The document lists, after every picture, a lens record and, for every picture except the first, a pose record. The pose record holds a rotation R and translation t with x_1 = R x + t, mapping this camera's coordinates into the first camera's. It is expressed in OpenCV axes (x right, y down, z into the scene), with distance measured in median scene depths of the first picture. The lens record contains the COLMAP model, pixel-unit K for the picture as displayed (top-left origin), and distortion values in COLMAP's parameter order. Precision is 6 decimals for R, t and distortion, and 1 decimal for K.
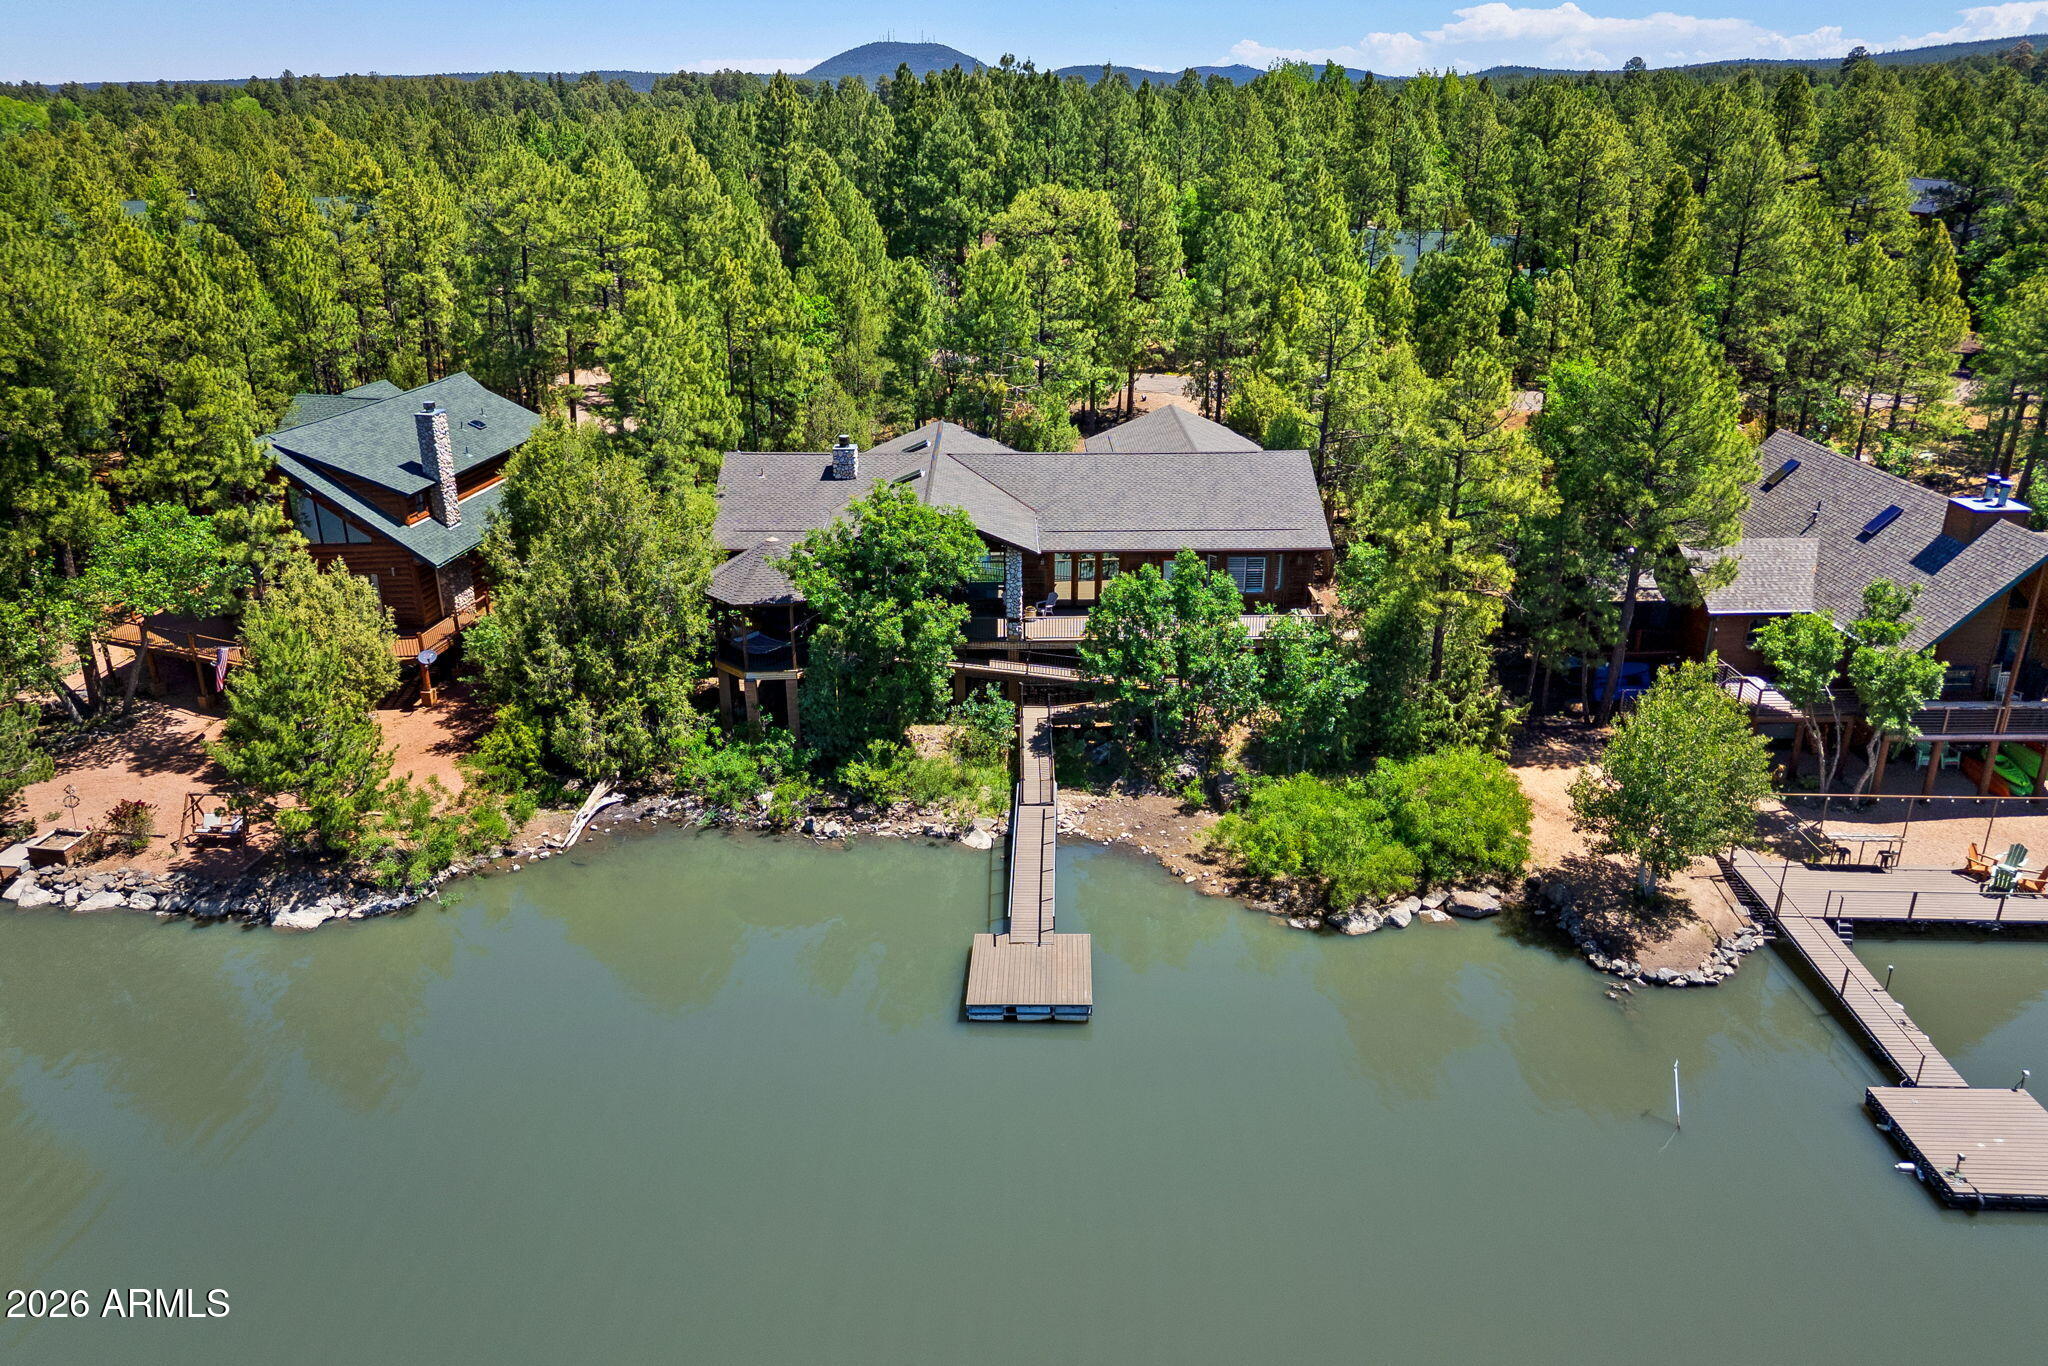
lens RADIAL K [[1441.1, 0, 1011.4], [0, 1441.1, 688.4], [0, 0, 1]] dist [0.051803, -0.064744]
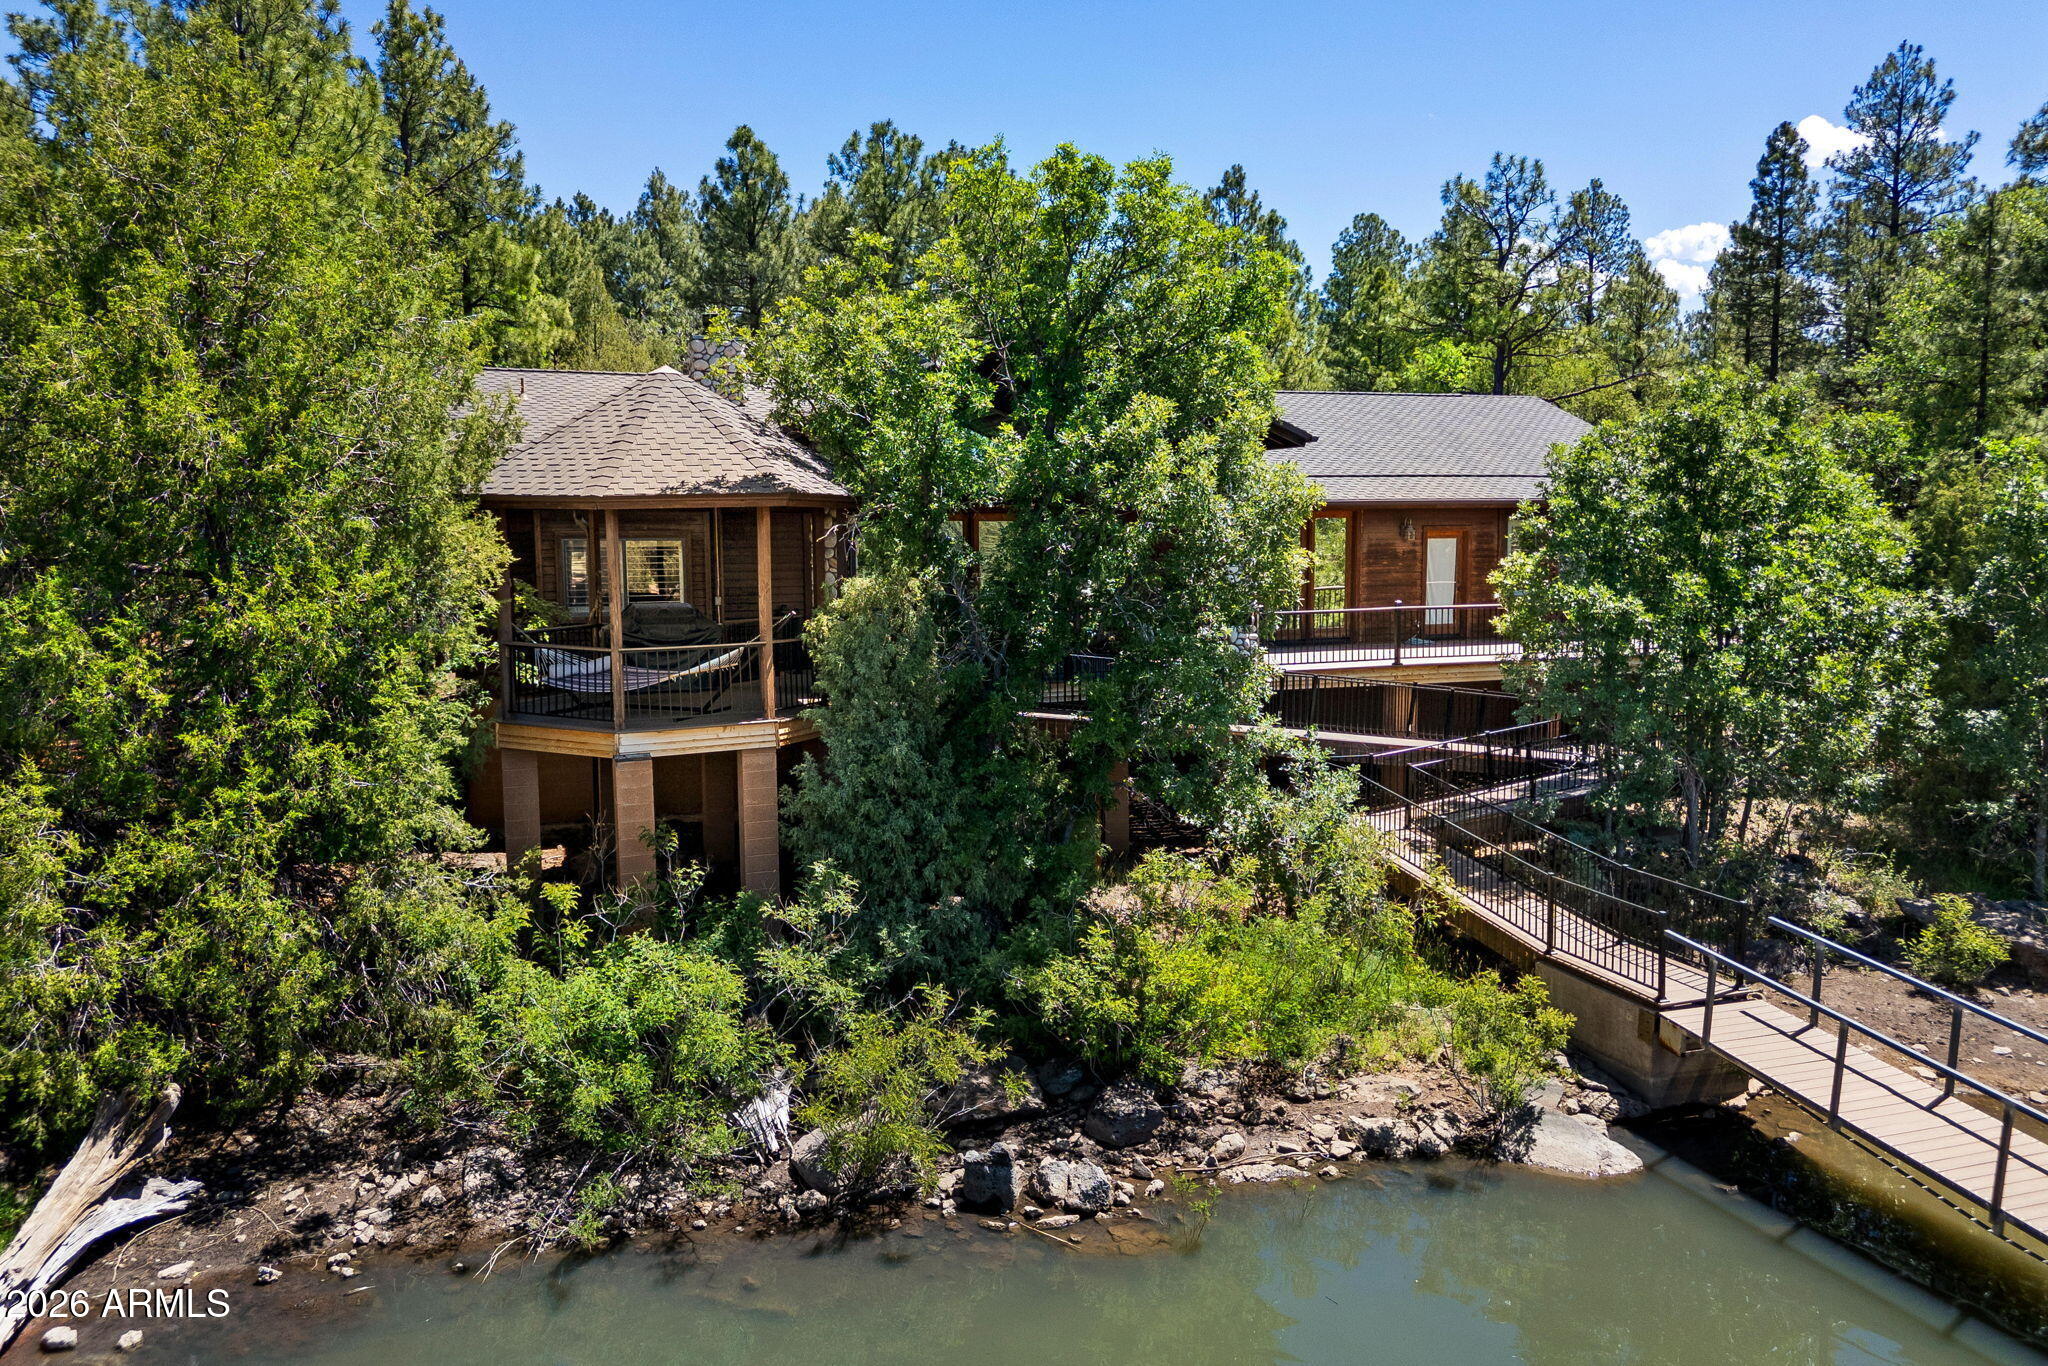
lens RADIAL K [[1441.1, 0, 1011.4], [0, 1441.1, 688.4], [0, 0, 1]] dist [0.051803, -0.064744]
pose [[0.946801, -0.039593, 0.319374, -0.212931], [0.122904, 0.961666, -0.245139, 0.071553], [-0.297425, 0.271351, 0.915373, 0.709259]]
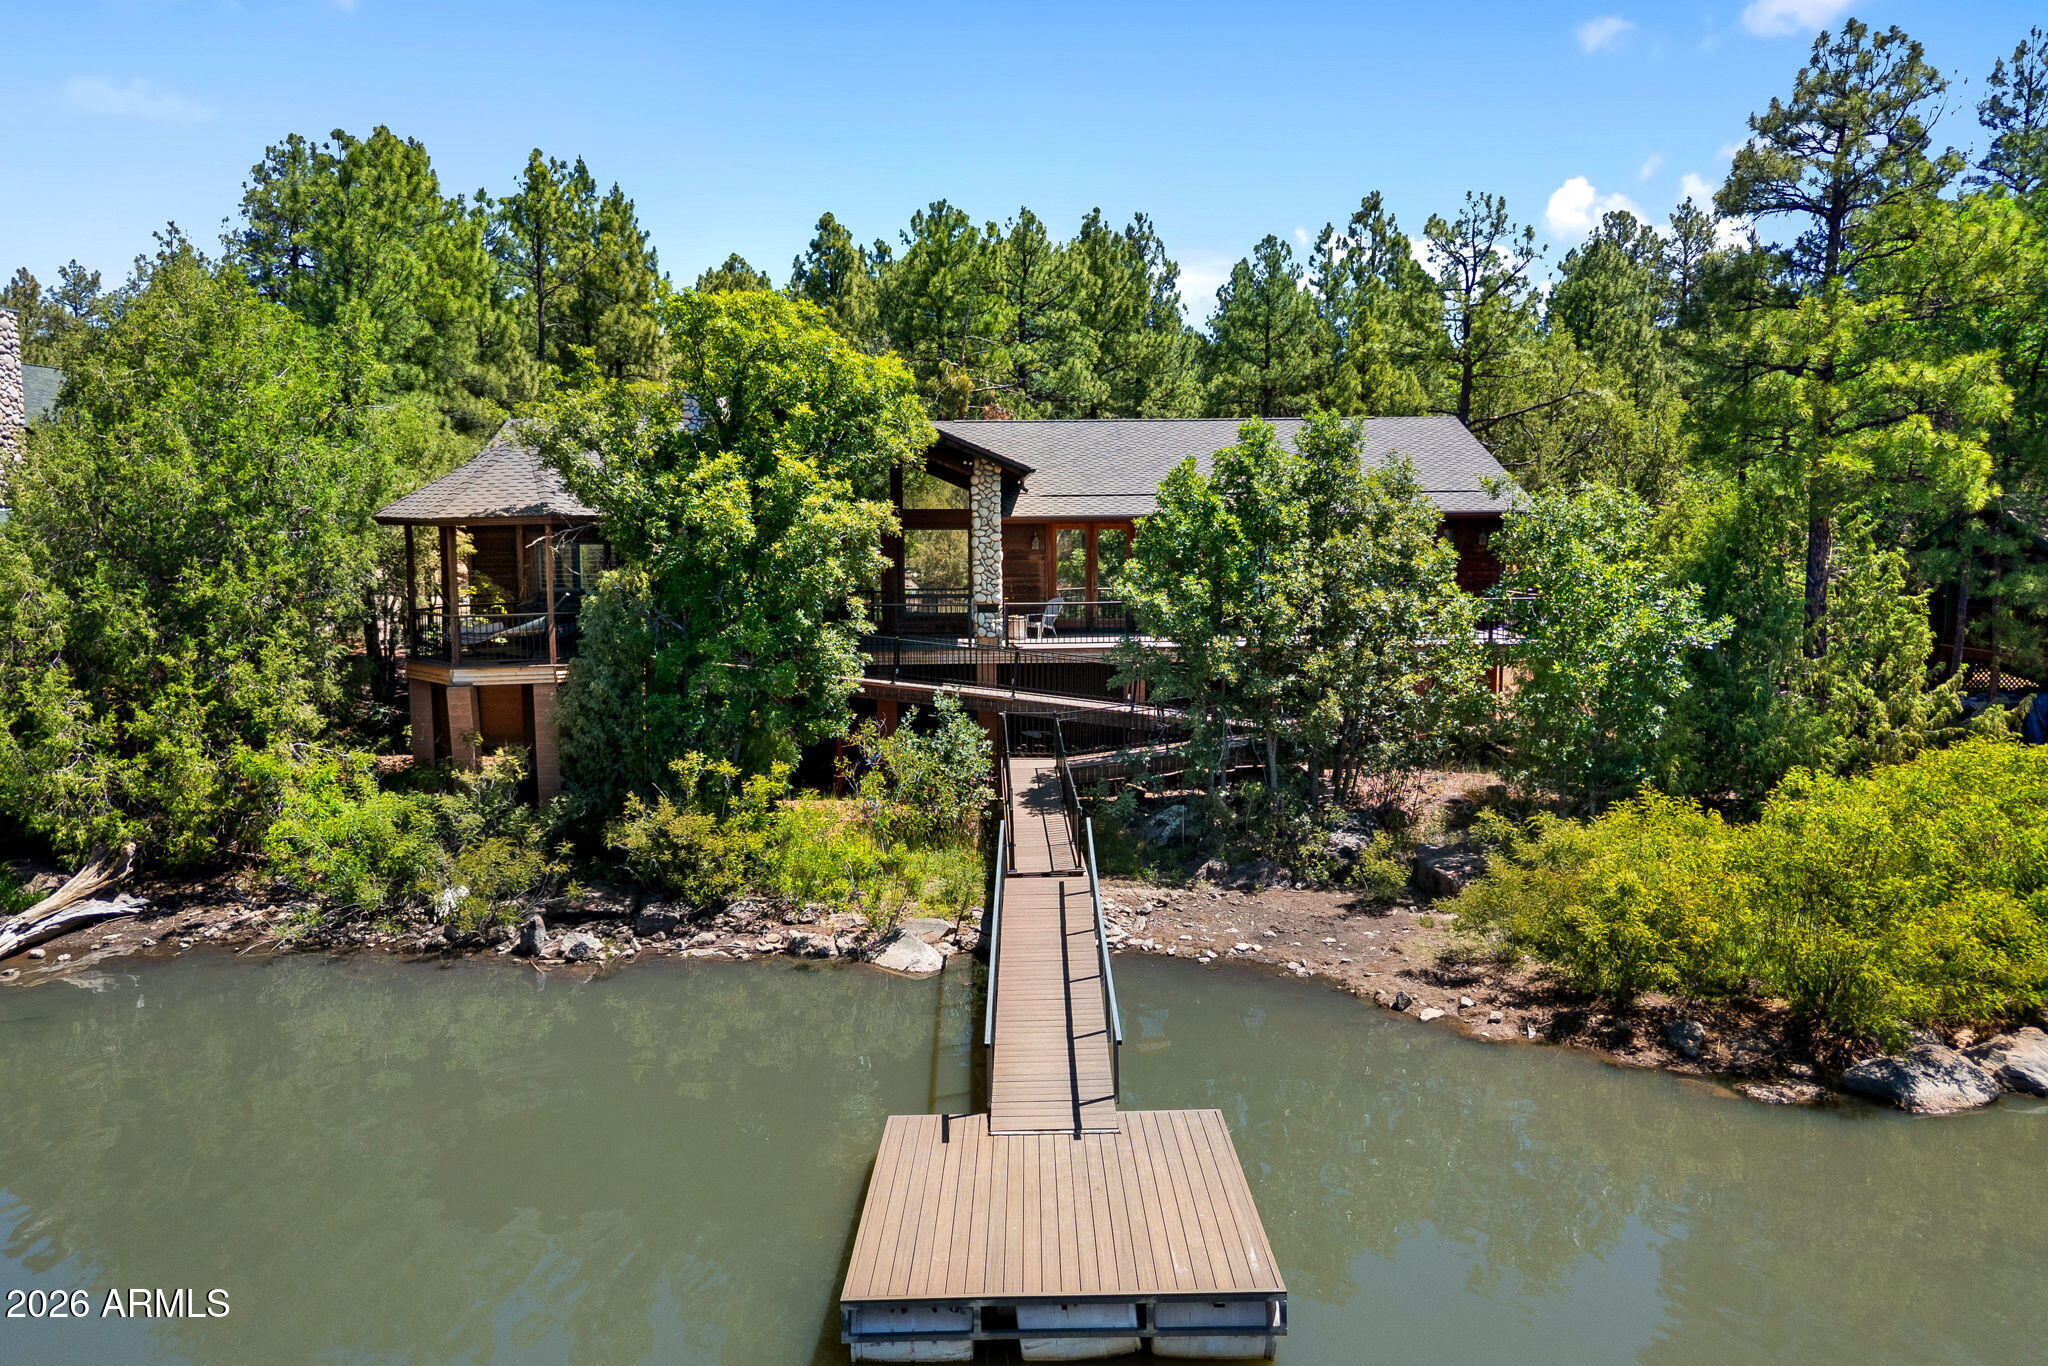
lens RADIAL K [[1456.0, 0, 1008.8], [0, 1456.0, 677.2], [0, 0, 1]] dist [0.017564, -0.000806]
pose [[0.999703, -0.008574, 0.022797, -0.002873], [0.014489, 0.961712, -0.273679, 0.139086], [-0.019578, 0.273929, 0.961551, 0.532817]]
